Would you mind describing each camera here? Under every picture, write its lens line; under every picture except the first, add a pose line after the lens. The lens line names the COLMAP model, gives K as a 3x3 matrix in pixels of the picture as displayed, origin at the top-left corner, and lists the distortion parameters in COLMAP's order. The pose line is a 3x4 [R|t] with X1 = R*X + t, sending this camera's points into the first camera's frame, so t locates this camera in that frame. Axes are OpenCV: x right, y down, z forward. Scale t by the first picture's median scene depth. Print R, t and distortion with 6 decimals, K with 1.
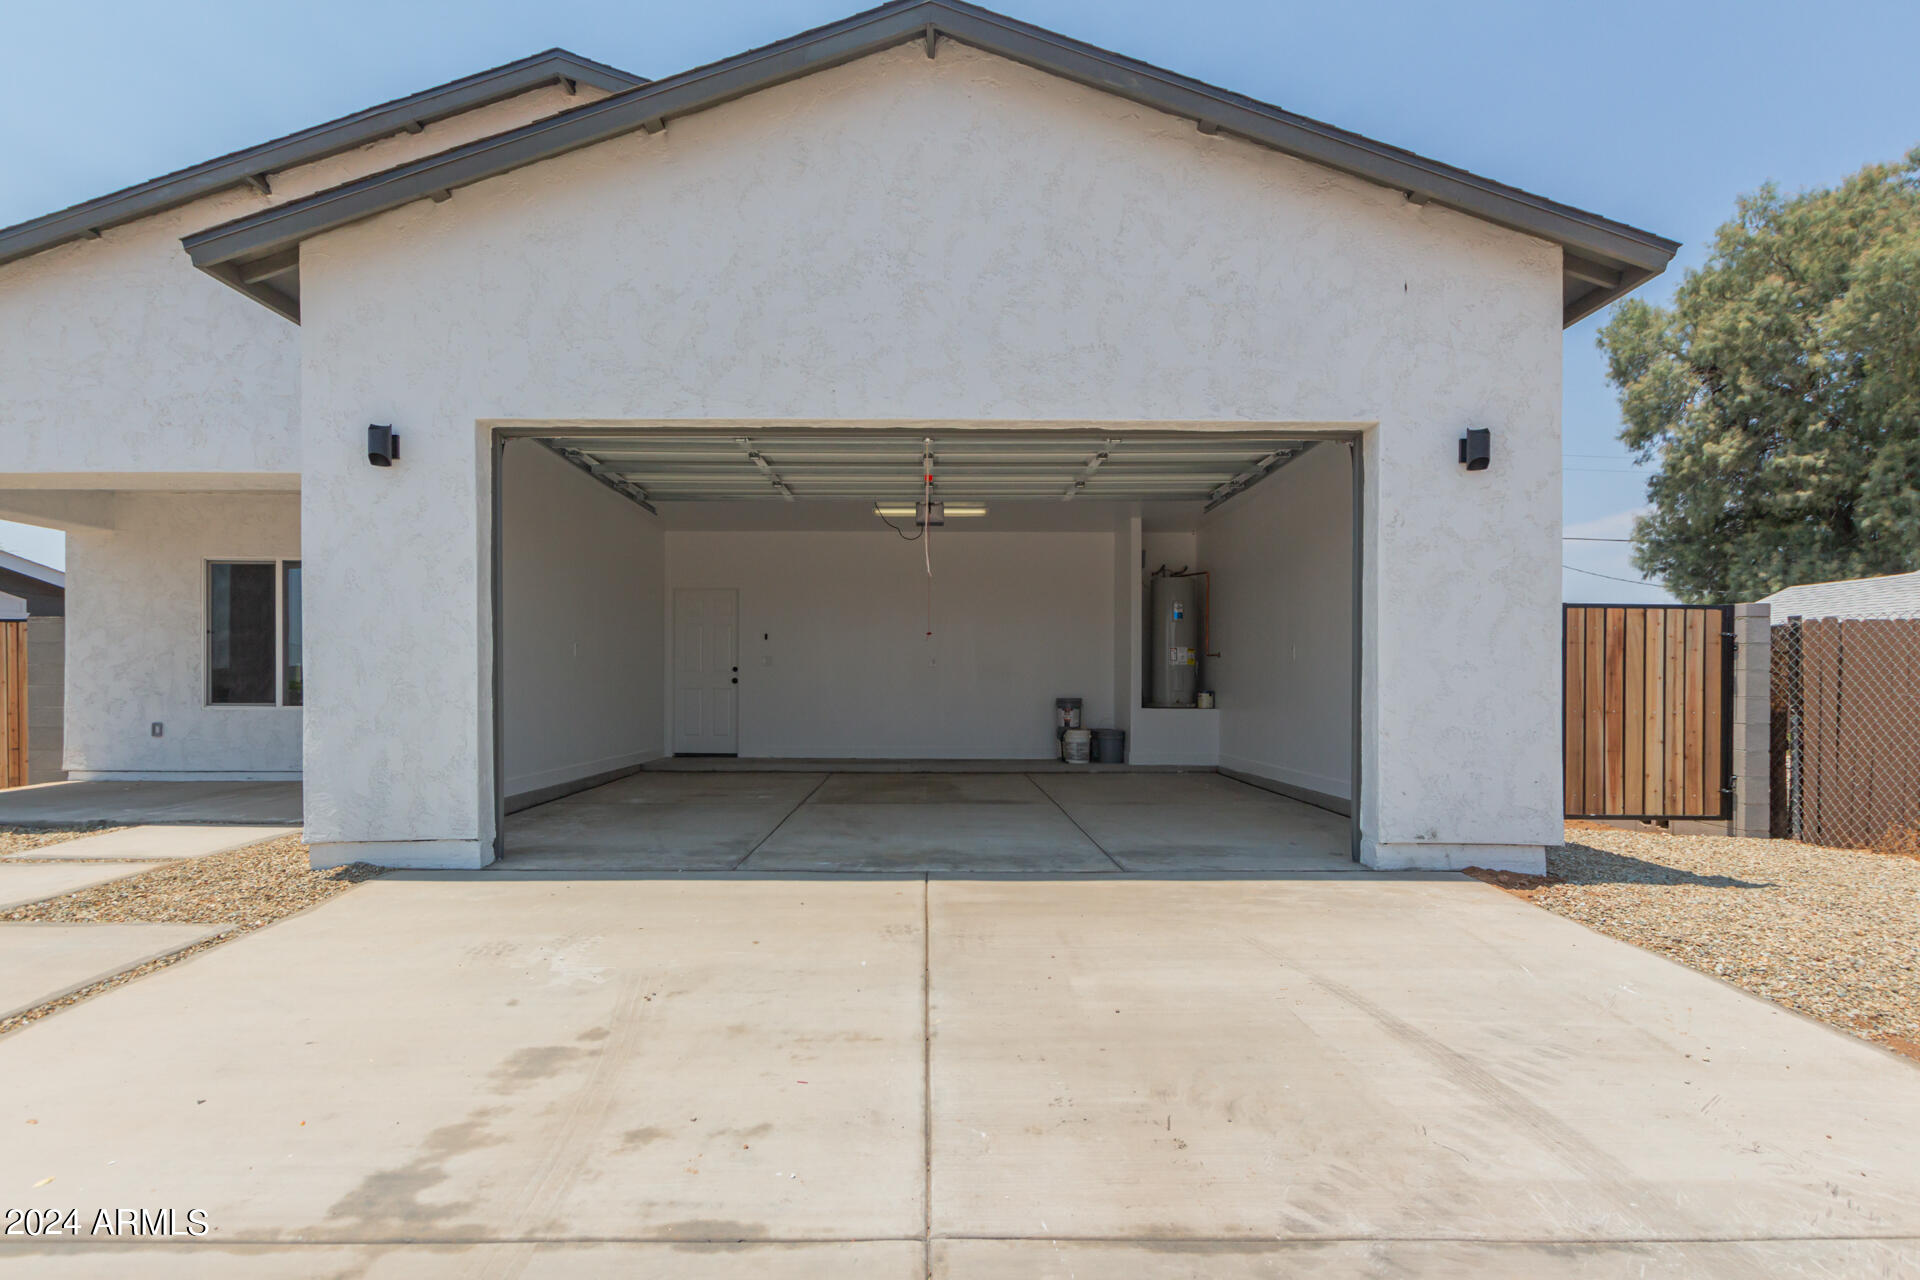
lens RADIAL K [[888.7, 0, 930.3], [0, 888.7, 695.3], [0, 0, 1]] dist [0.003678, -0.001849]
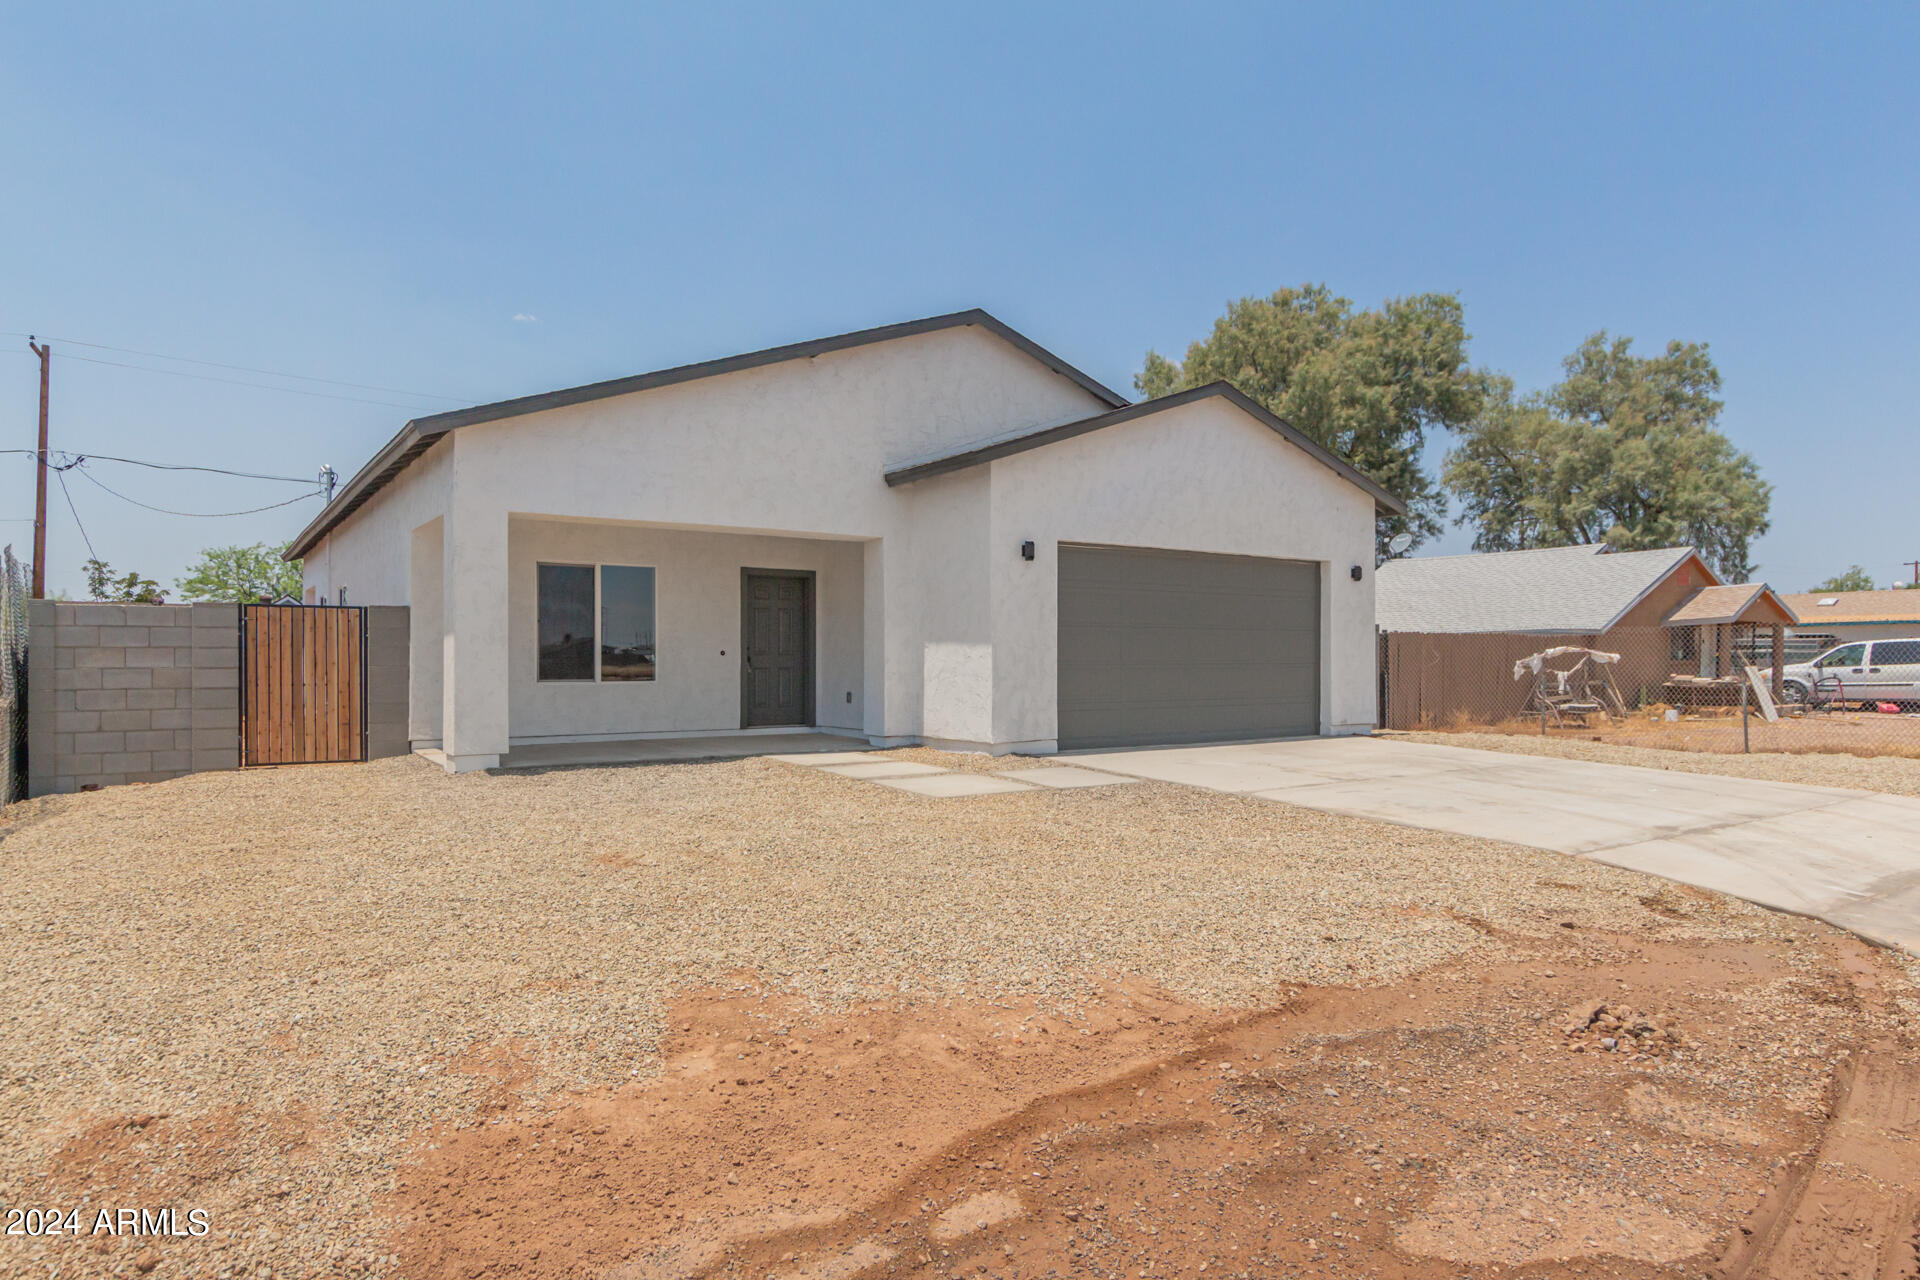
lens RADIAL K [[1130.2, 0, 958.3], [0, 1130.2, 658.8], [0, 0, 1]] dist [-0.035282, -0.000891]
pose [[0.829319, -0.001951, 0.558772, -1.906486], [0.006349, 0.999962, -0.005932, -0.010994], [-0.558739, 0.008468, 0.829300, -0.939651]]
